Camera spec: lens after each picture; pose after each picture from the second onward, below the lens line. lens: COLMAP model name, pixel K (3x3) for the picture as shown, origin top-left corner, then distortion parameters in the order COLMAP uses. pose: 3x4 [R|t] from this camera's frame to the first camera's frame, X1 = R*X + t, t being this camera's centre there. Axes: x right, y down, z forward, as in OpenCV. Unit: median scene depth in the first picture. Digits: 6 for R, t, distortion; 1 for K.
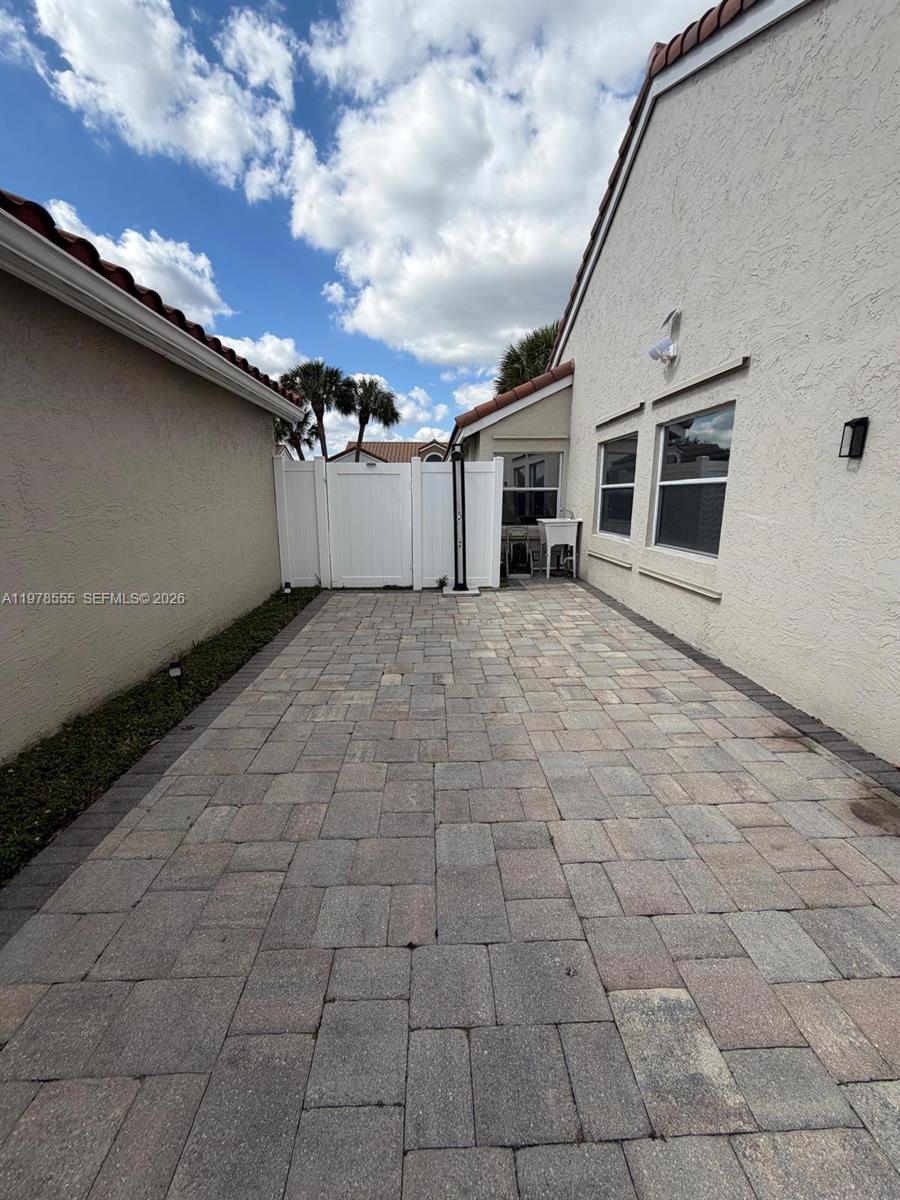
lens RADIAL K [[475.9, 0, 448.8], [0, 475.9, 600.3], [0, 0, 1]] dist [-0.001102, -0.000055]
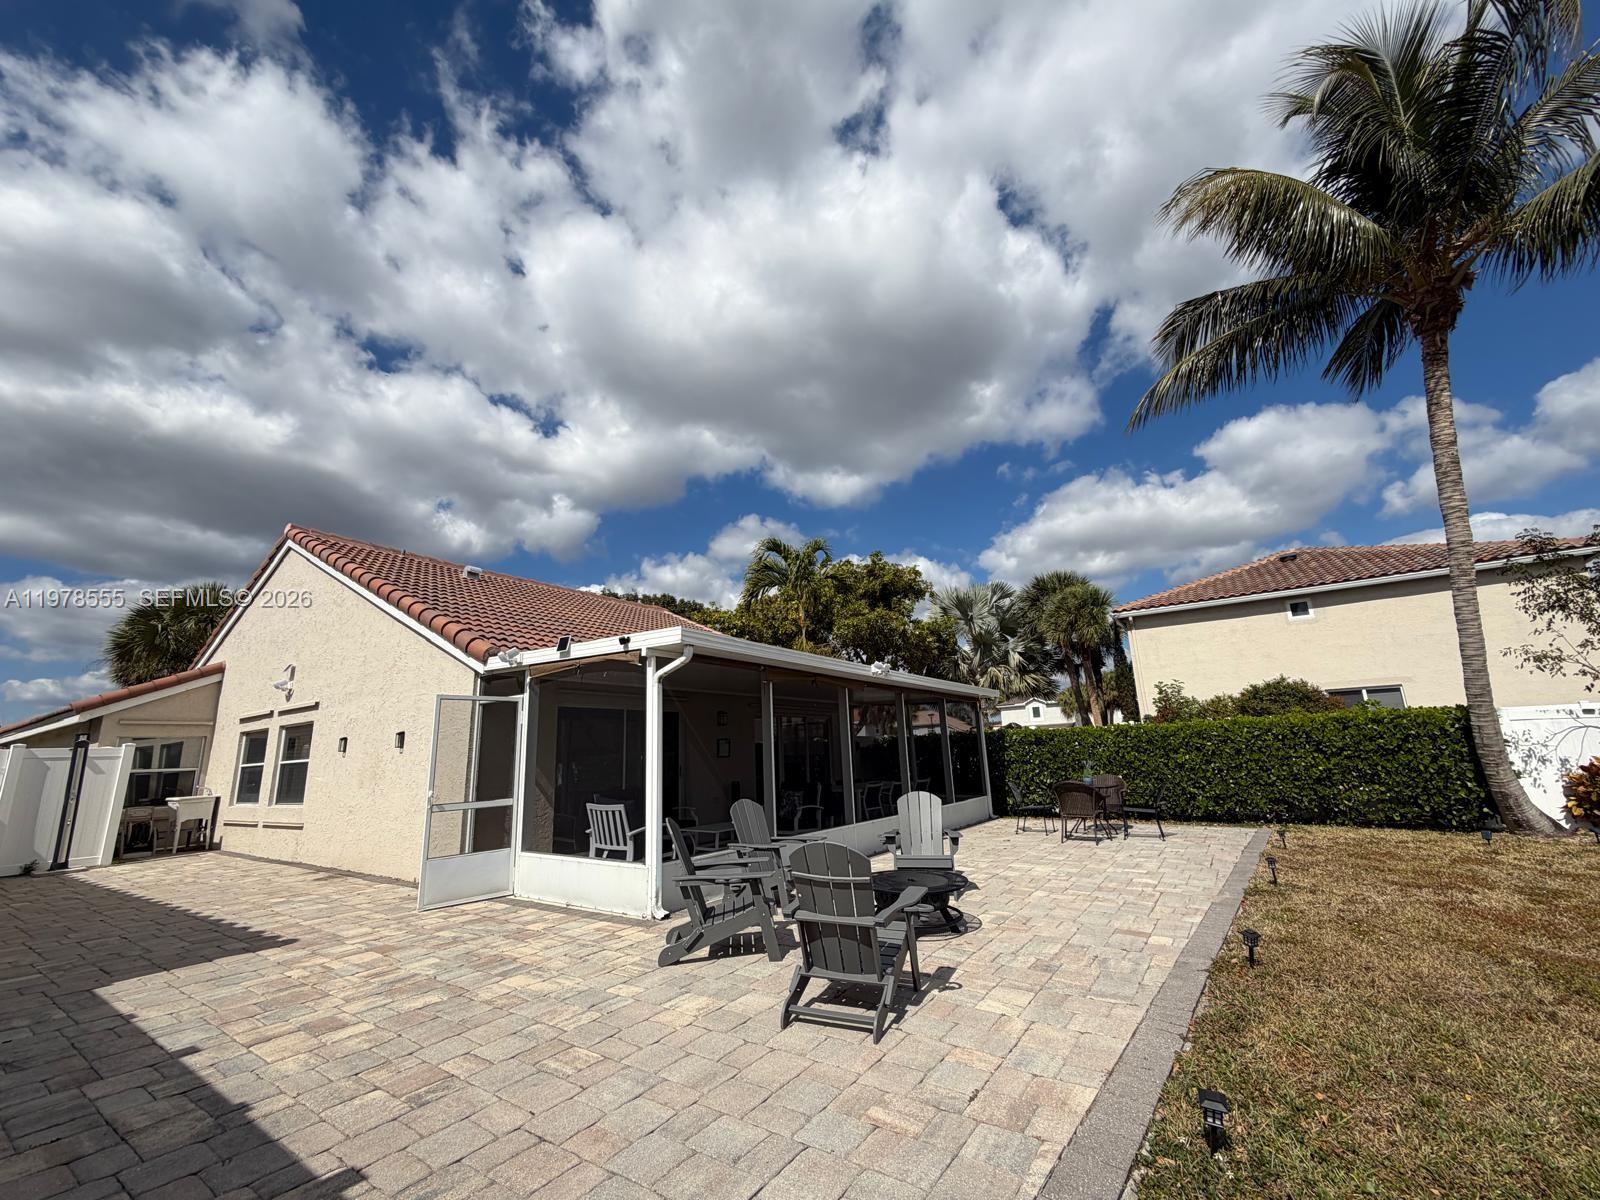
lens RADIAL K [[648.8, 0, 801.2], [0, 648.8, 607.9], [0, 0, 1]] dist [0.000002, 0.000176]
pose [[0.590799, 0.160340, 0.790726, -0.217090], [0.210411, 0.915520, -0.342856, 0.264855], [-0.778899, 0.368936, 0.507152, -1.126922]]
